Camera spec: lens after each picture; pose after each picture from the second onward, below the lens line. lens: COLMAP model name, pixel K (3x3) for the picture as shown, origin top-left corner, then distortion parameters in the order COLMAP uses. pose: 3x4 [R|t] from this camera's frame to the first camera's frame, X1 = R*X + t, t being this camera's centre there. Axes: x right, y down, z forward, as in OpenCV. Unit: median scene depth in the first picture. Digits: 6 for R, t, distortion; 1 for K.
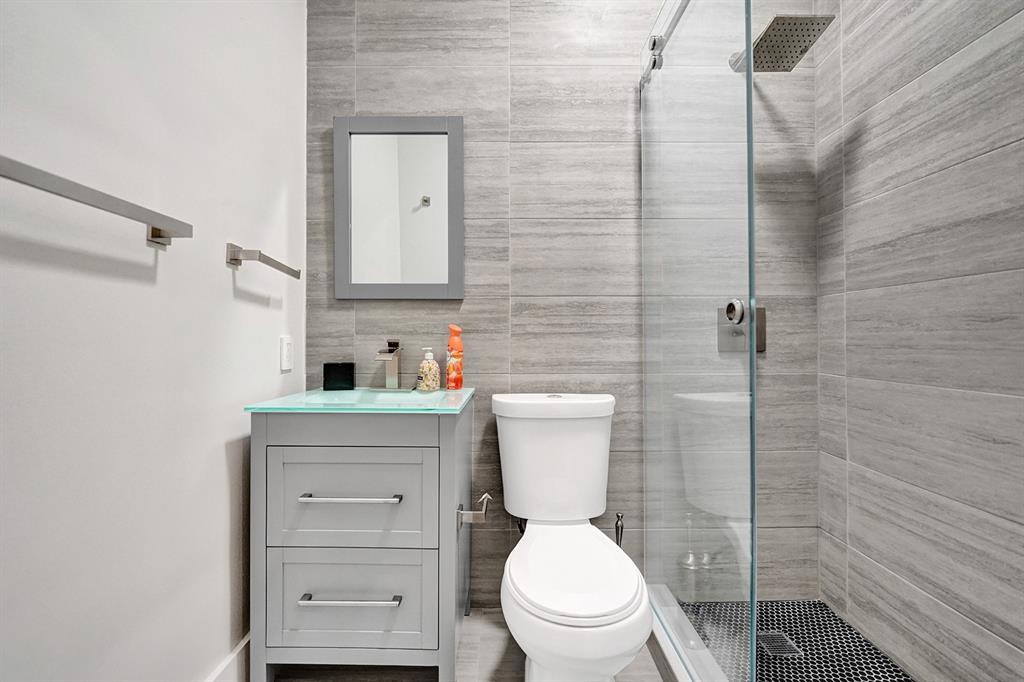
lens RADIAL K [[410.4, 0, 513.2], [0, 410.4, 339.0], [0, 0, 1]] dist [-0.000407, -0.000183]
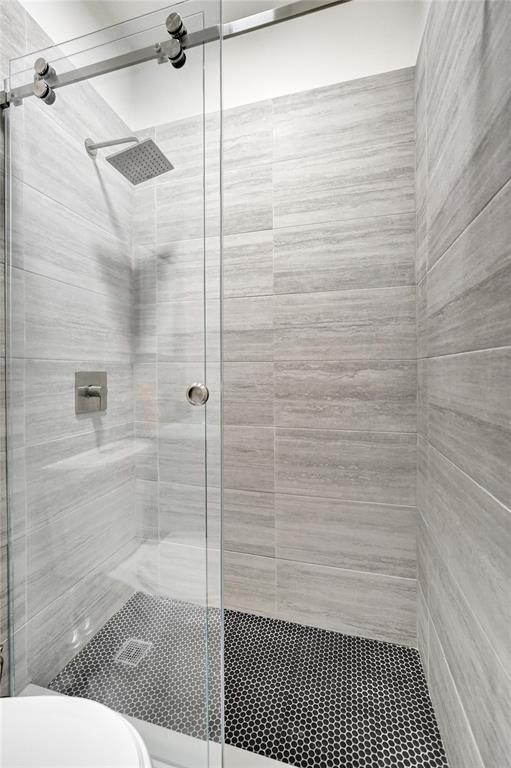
lens RADIAL K [[335.8, 0, 246.2], [0, 335.8, 371.7], [0, 0, 1]] dist [0.000292, 0.000108]
pose [[0.290213, -0.001835, 0.956960, -0.188010], [0.008535, 0.999963, -0.000671, -0.072221], [-0.956924, 0.008363, 0.290218, 0.343097]]
